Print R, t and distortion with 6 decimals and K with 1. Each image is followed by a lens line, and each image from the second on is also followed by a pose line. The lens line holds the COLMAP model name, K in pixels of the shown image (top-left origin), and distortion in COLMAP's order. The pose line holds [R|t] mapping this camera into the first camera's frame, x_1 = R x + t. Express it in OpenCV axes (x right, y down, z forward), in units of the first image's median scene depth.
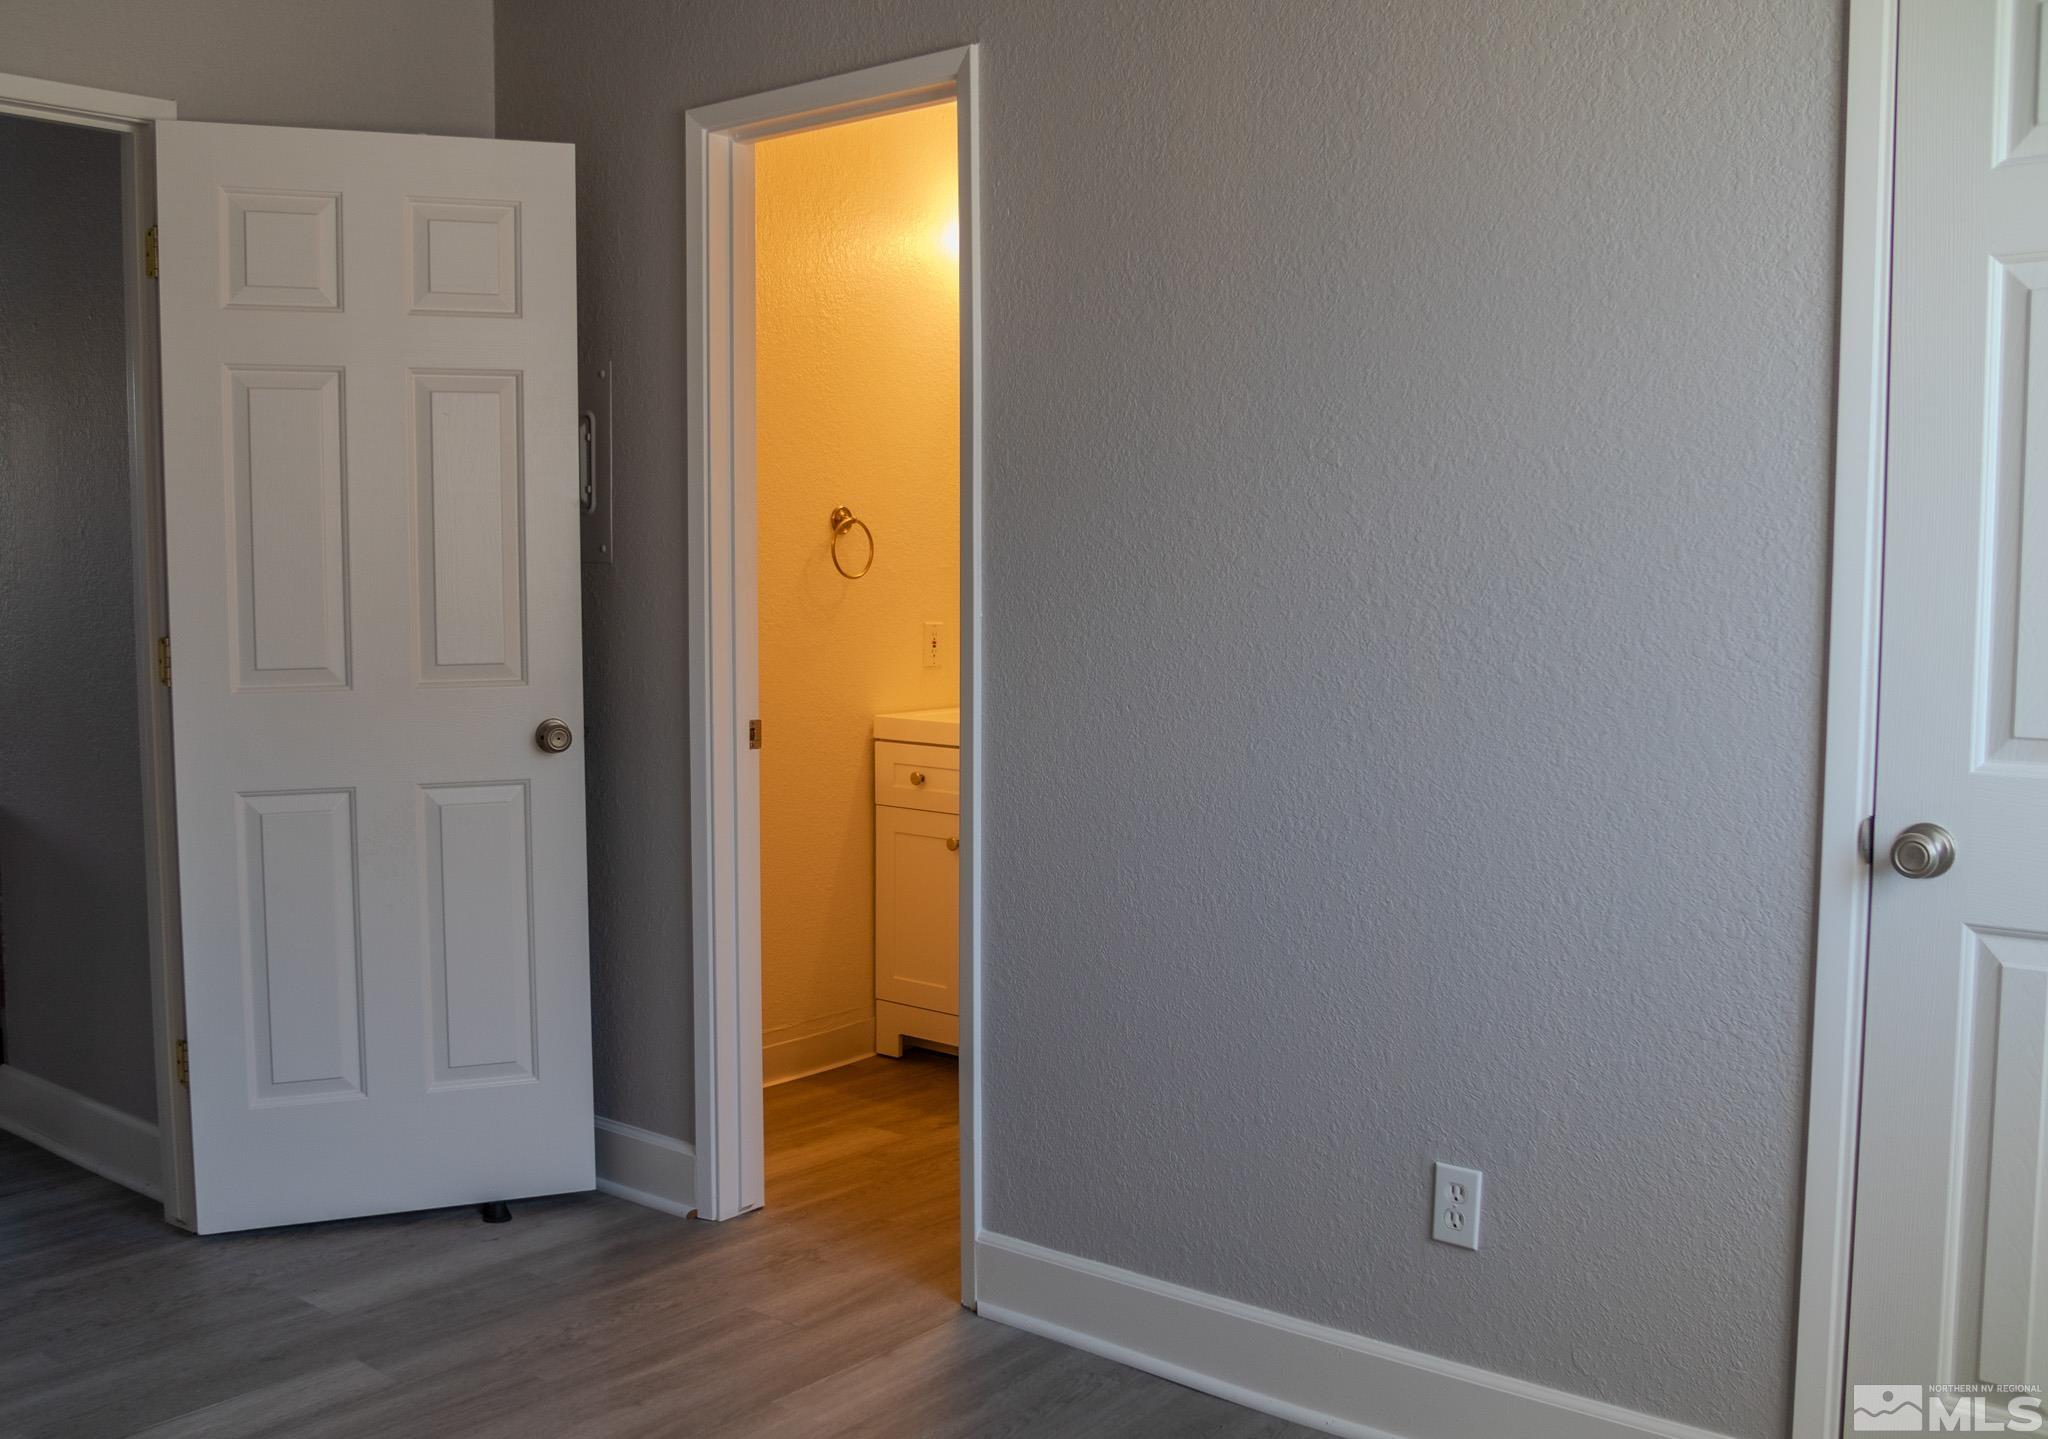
lens RADIAL K [[1909.7, 0, 1023.9], [0, 1909.7, 720.4], [0, 0, 1]] dist [0.000229, 0.000000]
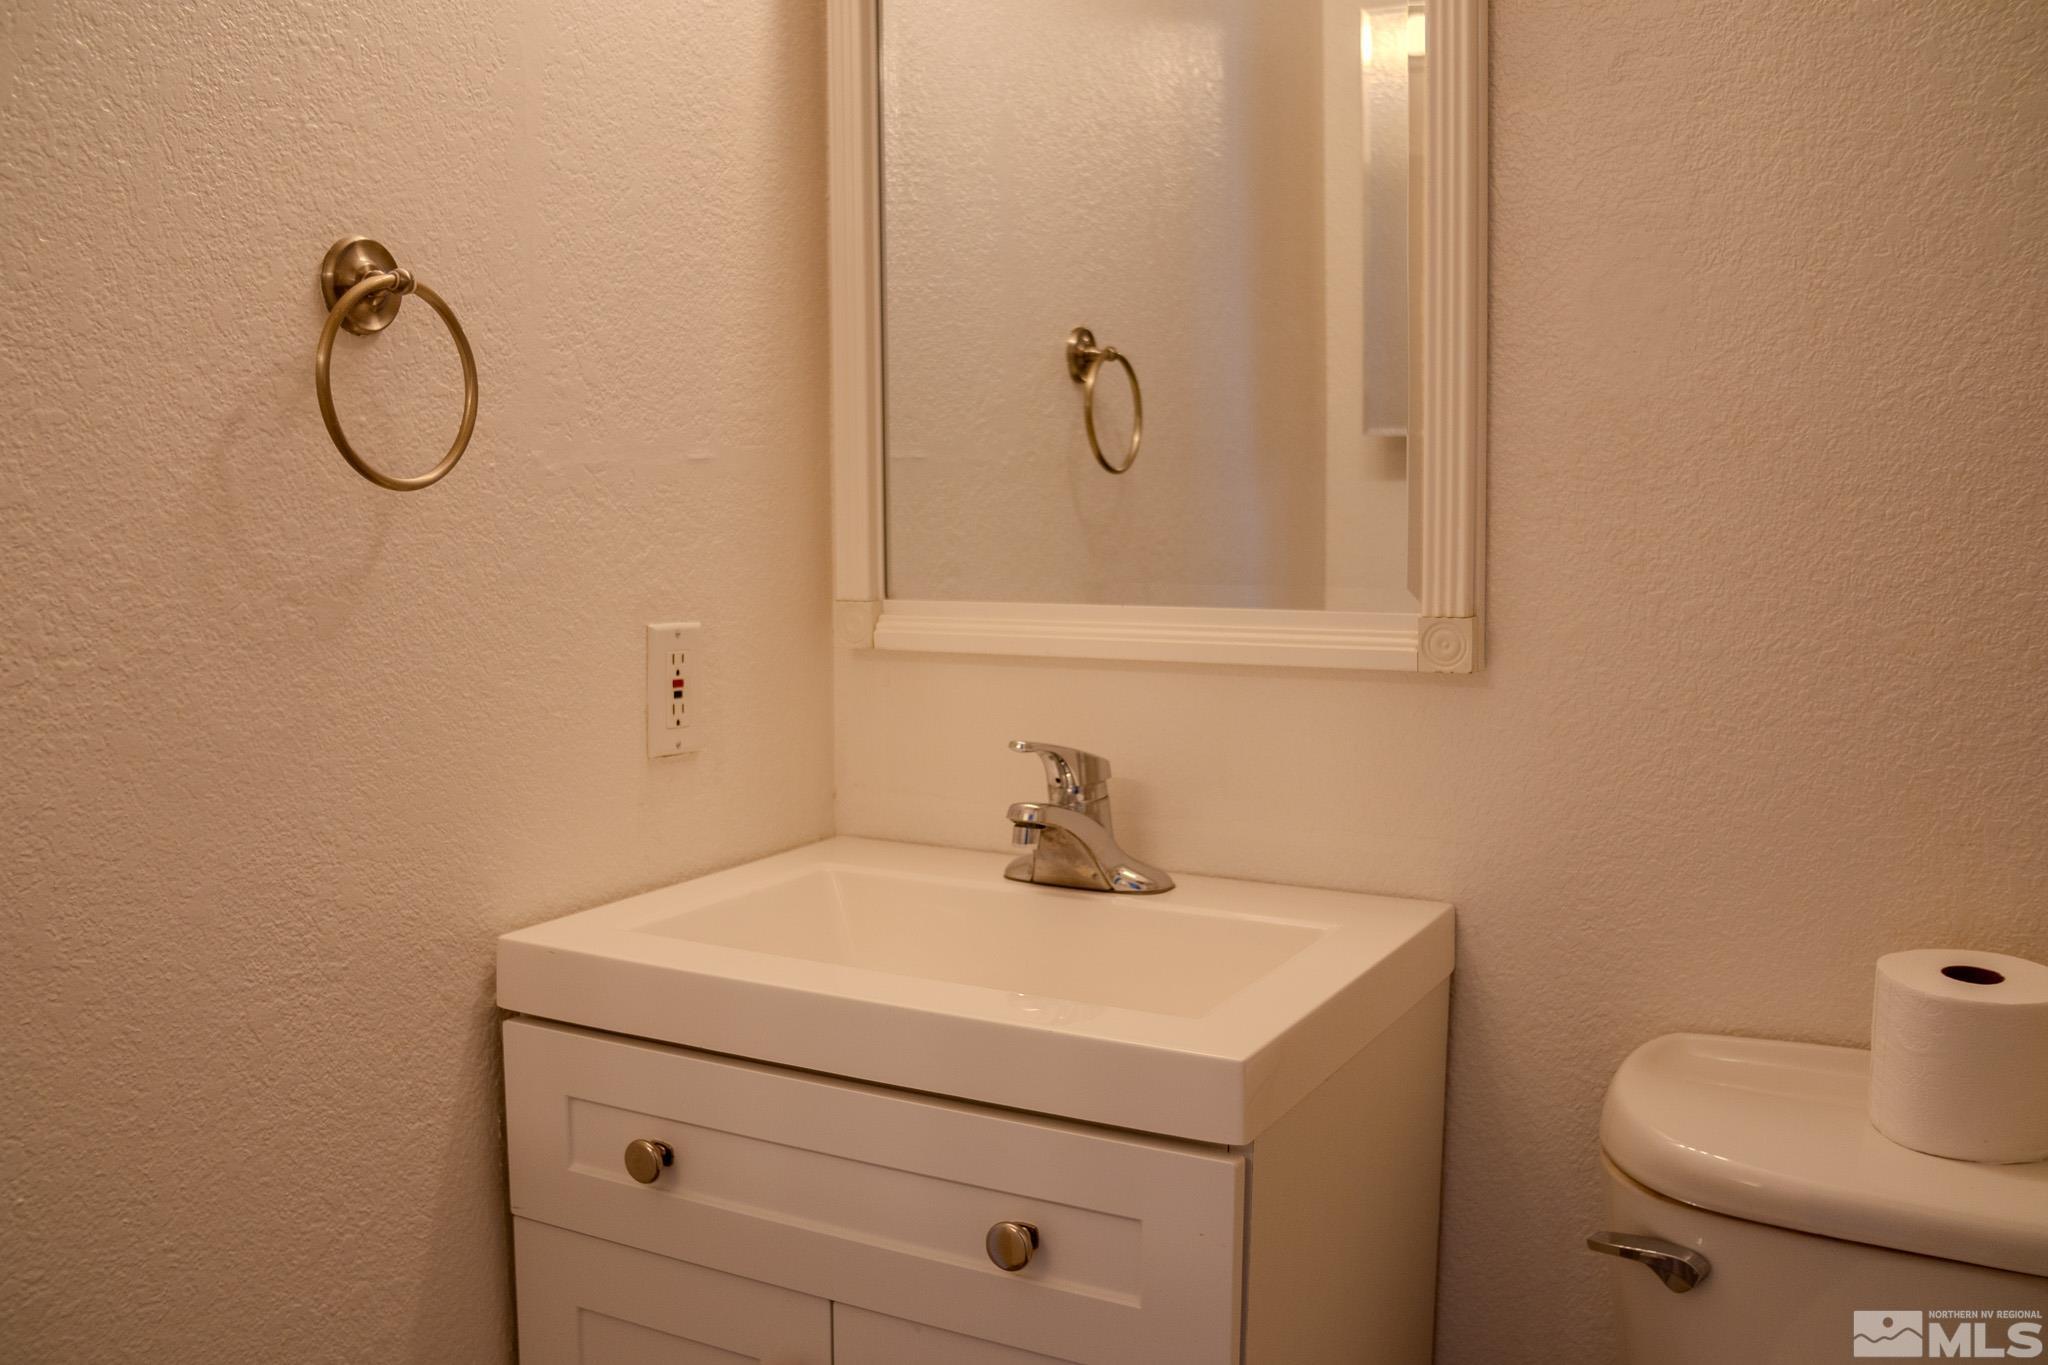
lens RADIAL K [[1839.8, 0, 1024.2], [0, 1839.8, 682.4], [0, 0, 1]] dist [-0.102752, 0.039744]
pose [[0.984163, -0.020038, 0.176129, -0.046650], [0.017211, 0.999698, 0.017564, -0.048532], [-0.176427, -0.014254, 0.984210, 0.711778]]
